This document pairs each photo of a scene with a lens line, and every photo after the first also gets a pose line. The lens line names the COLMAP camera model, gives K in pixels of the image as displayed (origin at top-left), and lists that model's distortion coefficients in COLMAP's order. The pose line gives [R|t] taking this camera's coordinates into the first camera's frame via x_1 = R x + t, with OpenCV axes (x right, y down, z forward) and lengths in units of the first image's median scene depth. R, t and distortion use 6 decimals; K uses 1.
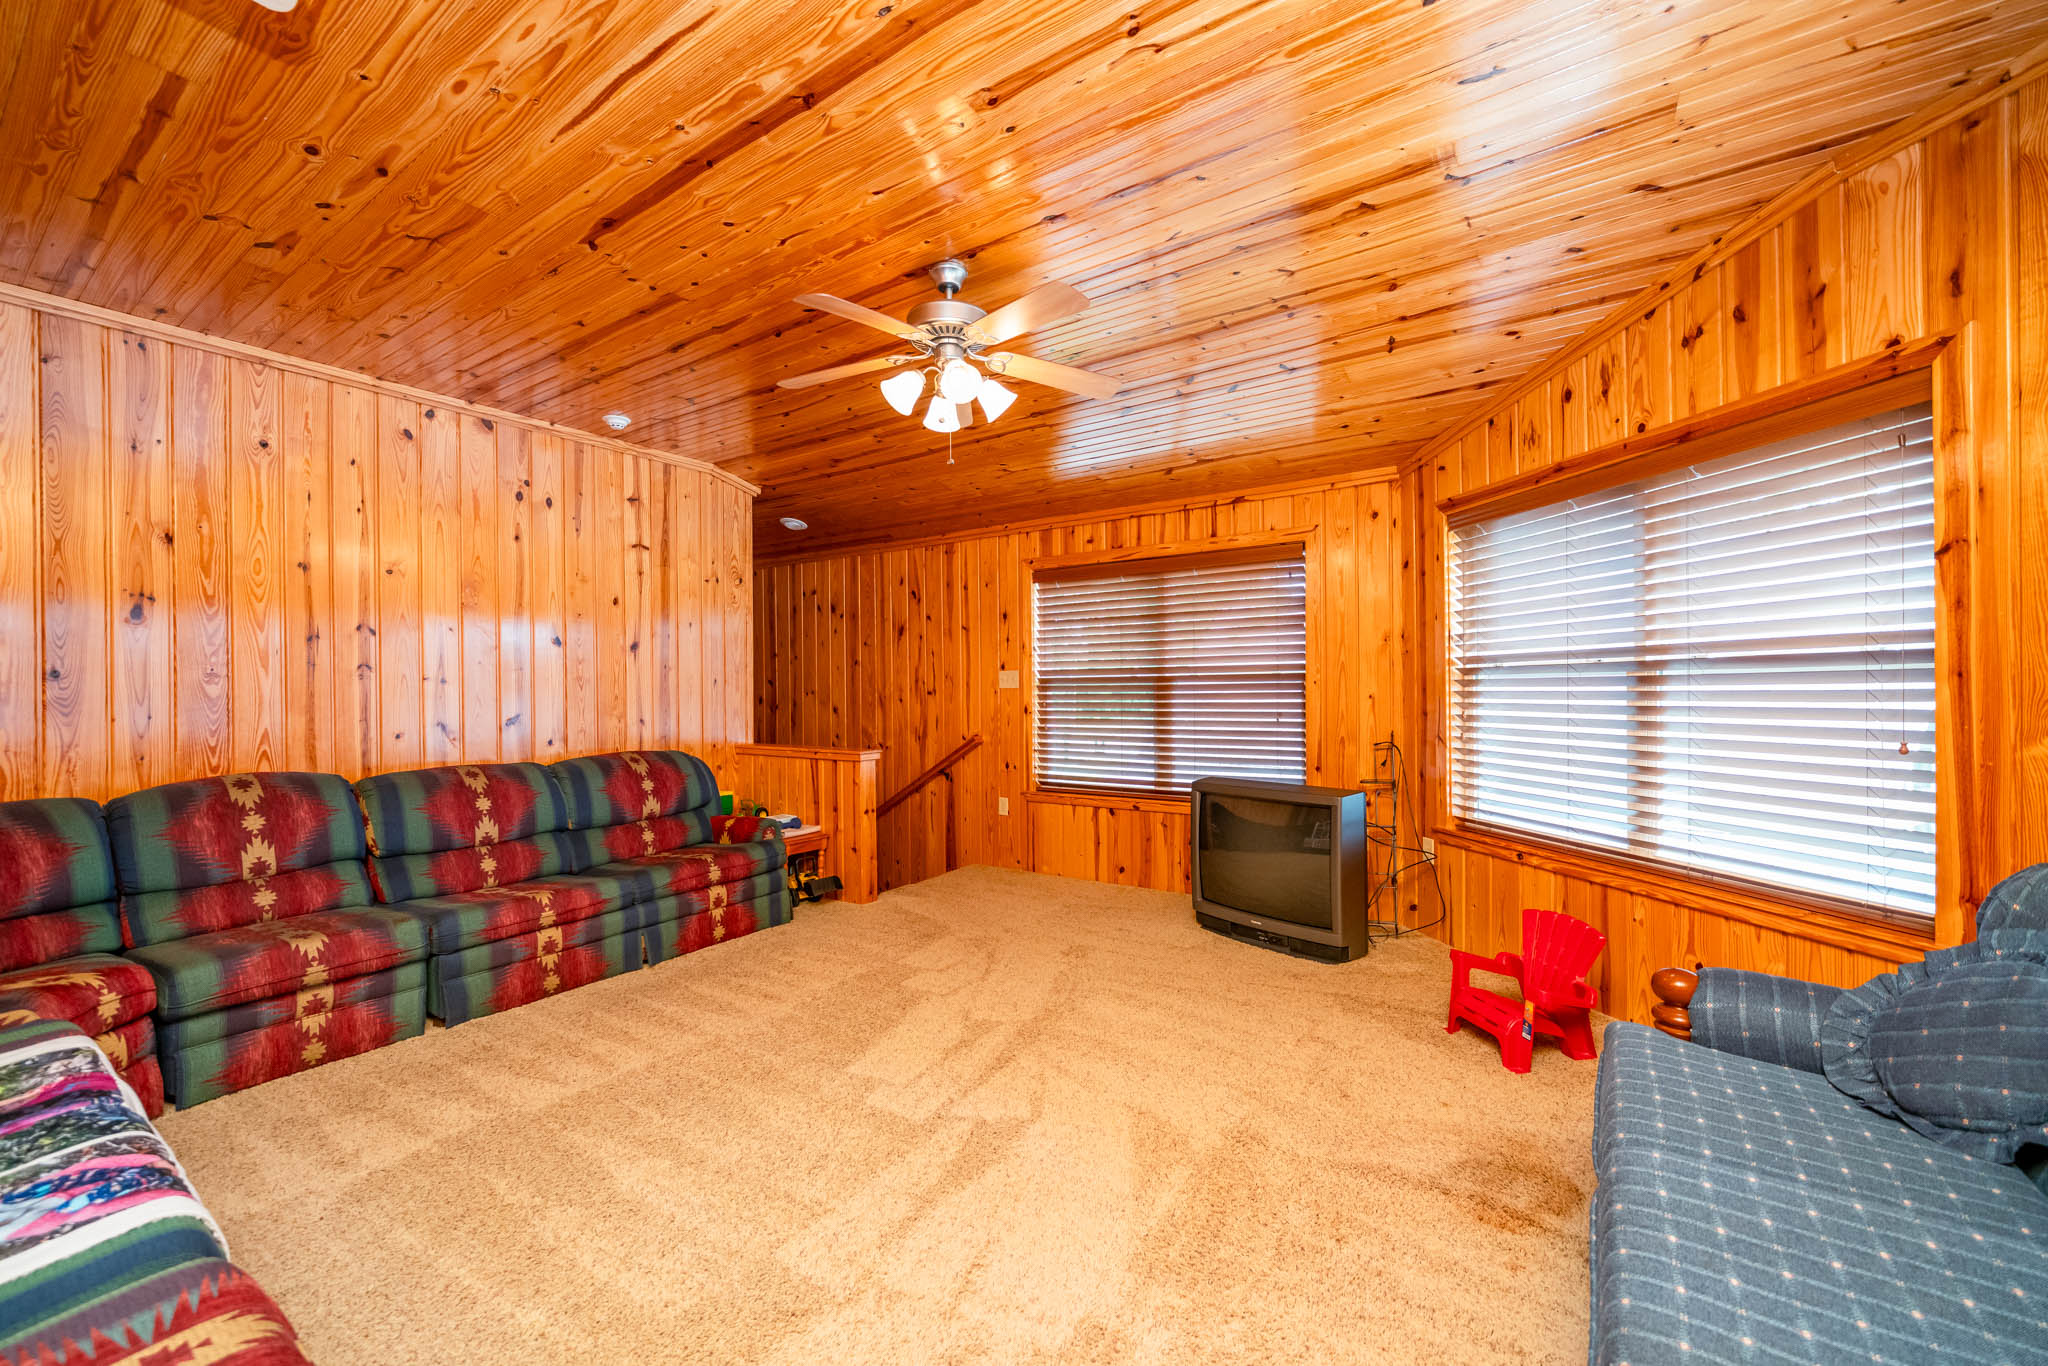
lens RADIAL K [[807.7, 0, 1006.3], [0, 807.7, 685.4], [0, 0, 1]] dist [-0.003898, -0.000386]
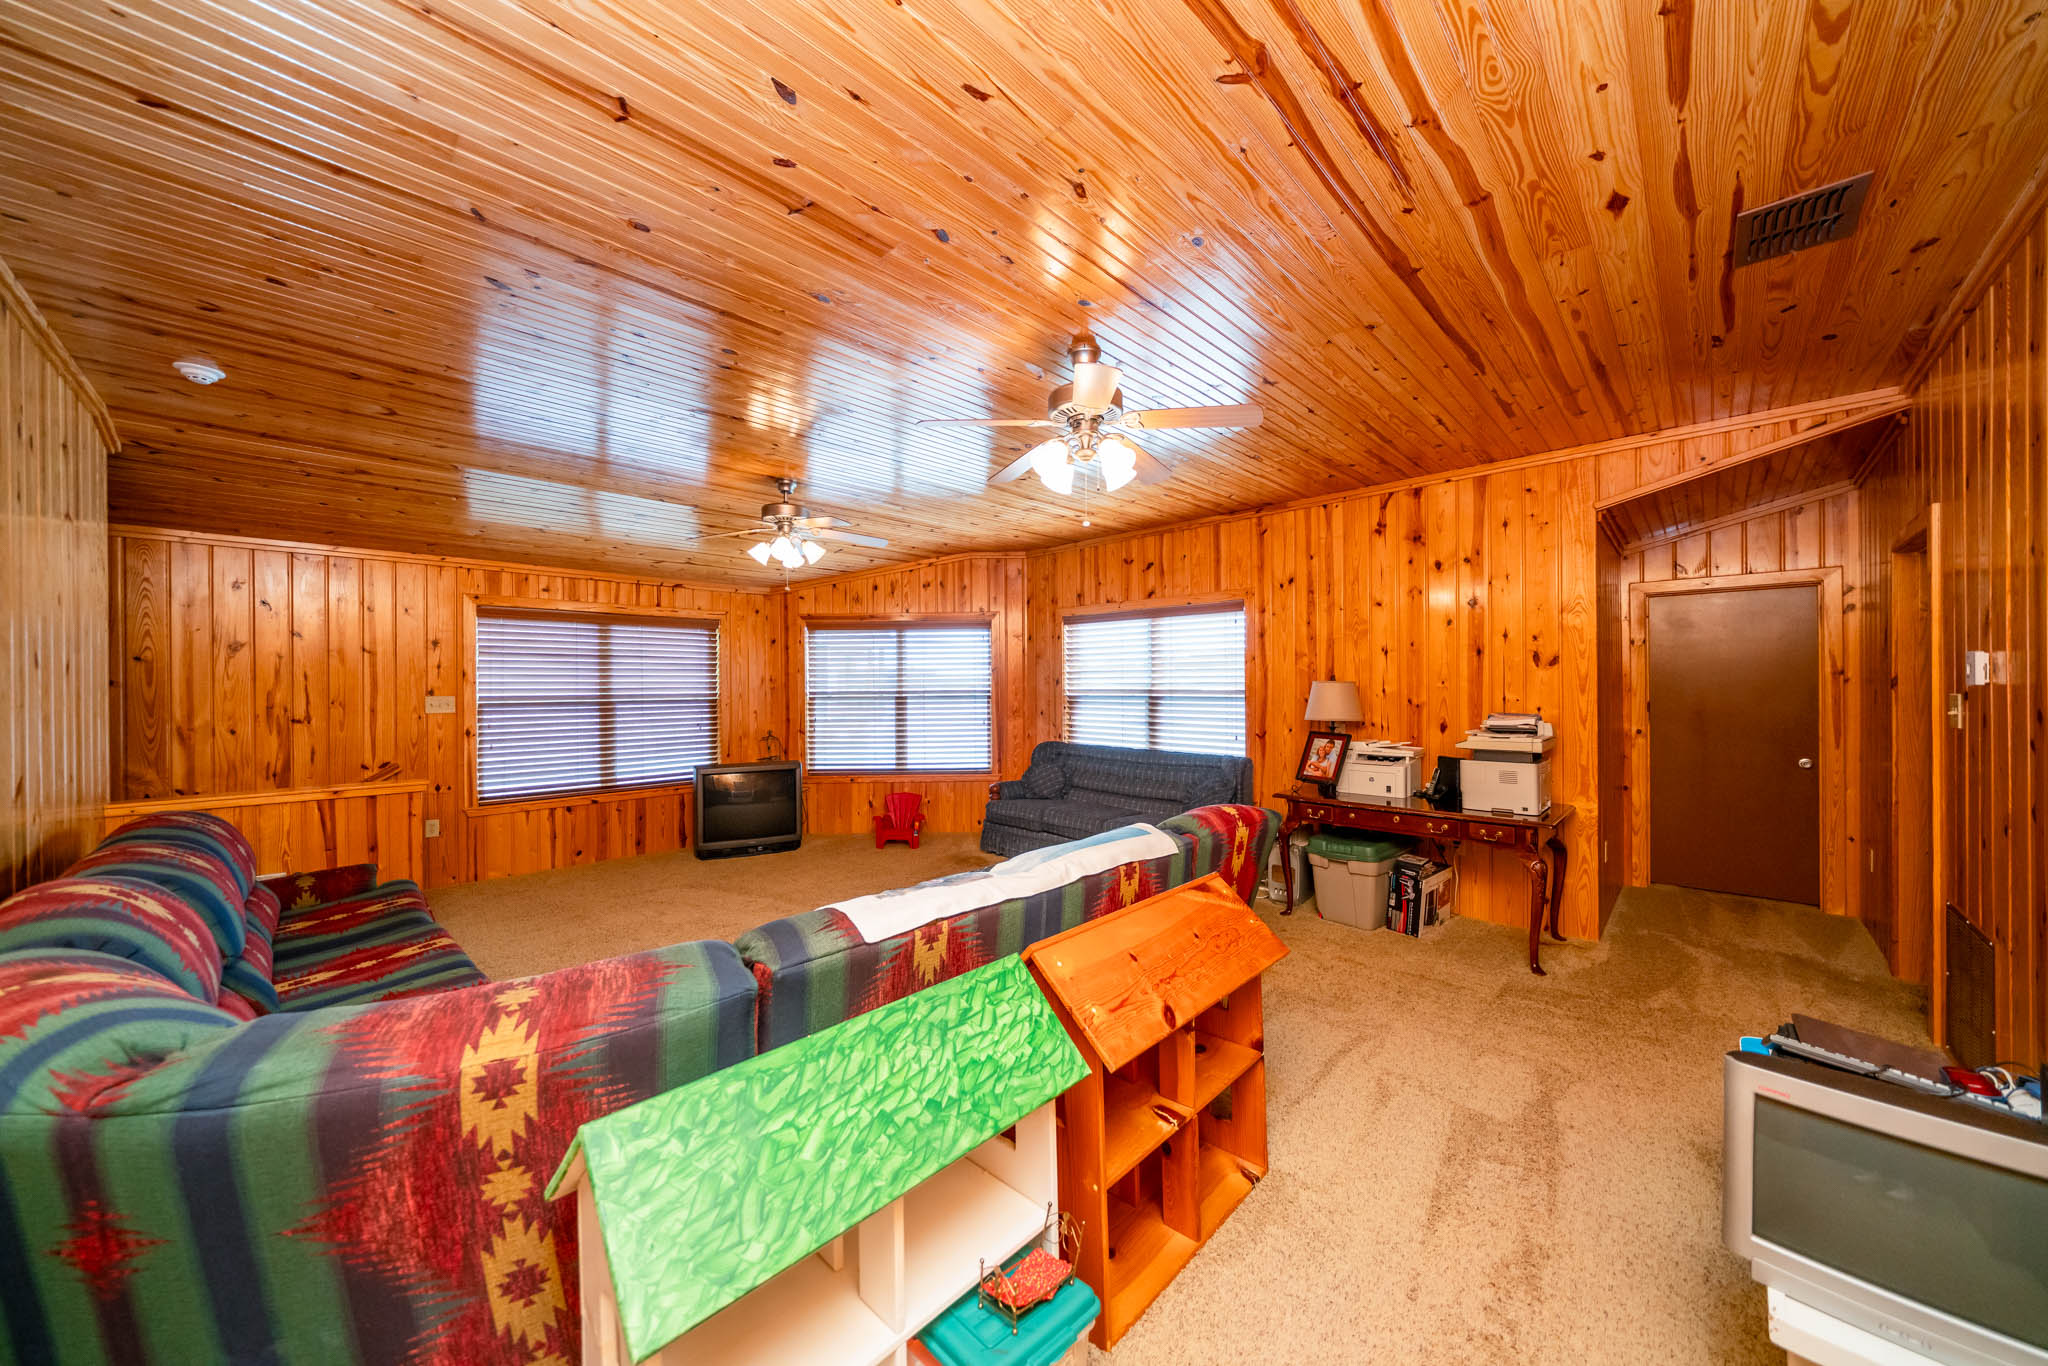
lens RADIAL K [[741.7, 0, 1024.5], [0, 741.7, 687.1], [0, 0, 1]] dist [-0.007734, 0.000435]
pose [[0.159984, 0.004574, 0.987109, -1.094104], [0.001974, 0.999986, -0.004953, -0.032674], [-0.987118, 0.002741, 0.159972, 0.141348]]
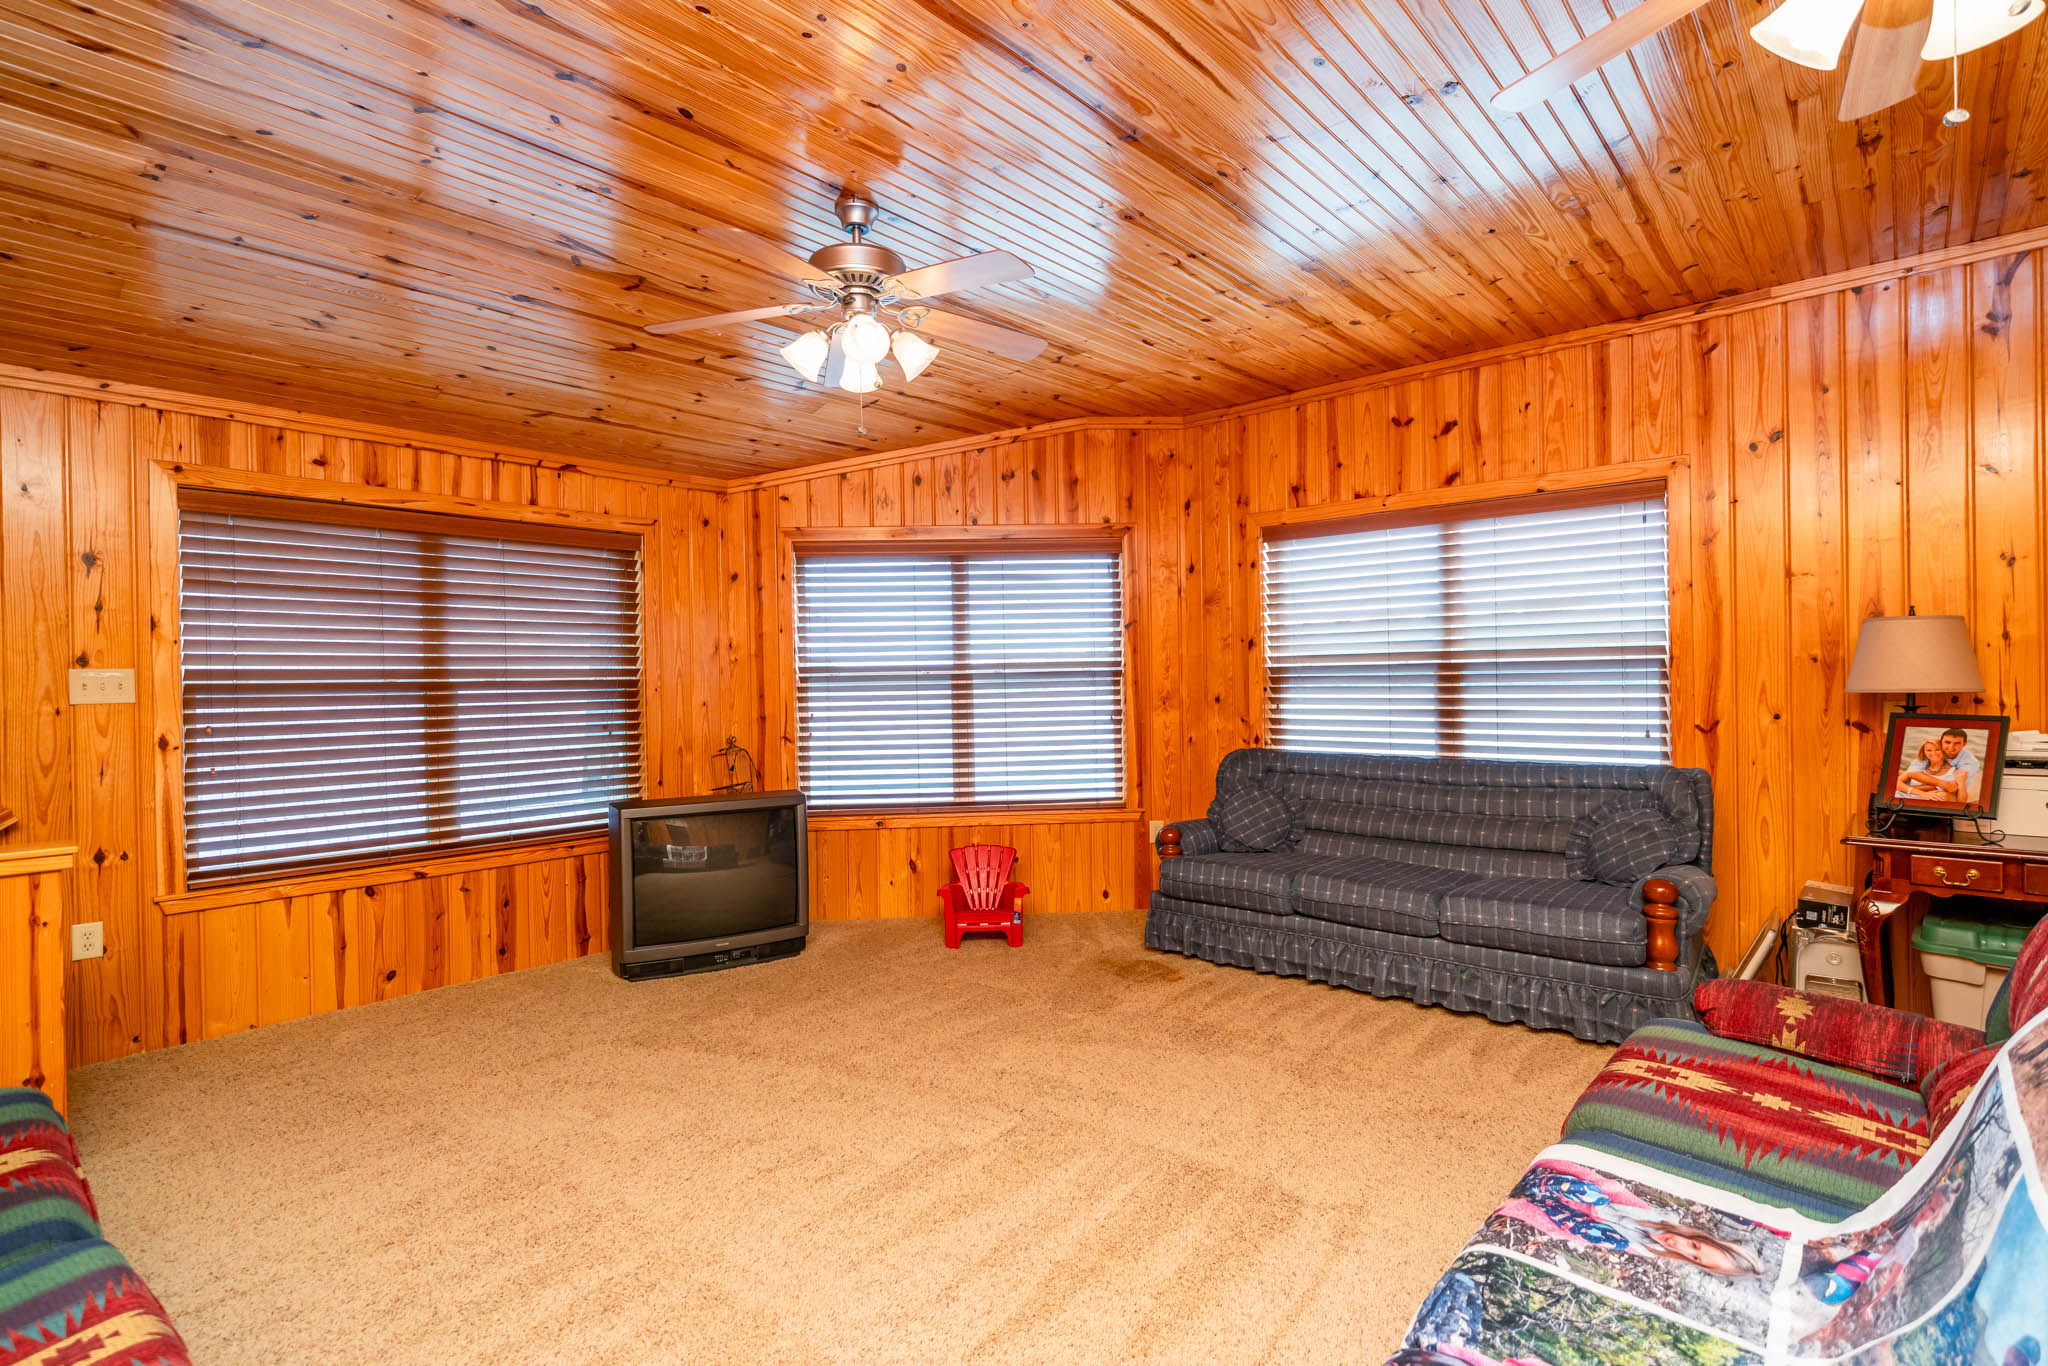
lens RADIAL K [[1031.2, 0, 1013.8], [0, 1031.2, 691.9], [0, 0, 1]] dist [0.003174, 0.000252]
pose [[0.105304, -0.000050, 0.994440, -0.779922], [0.012772, 0.999918, -0.001302, 0.005494], [-0.994358, 0.012838, 0.105296, 0.488934]]
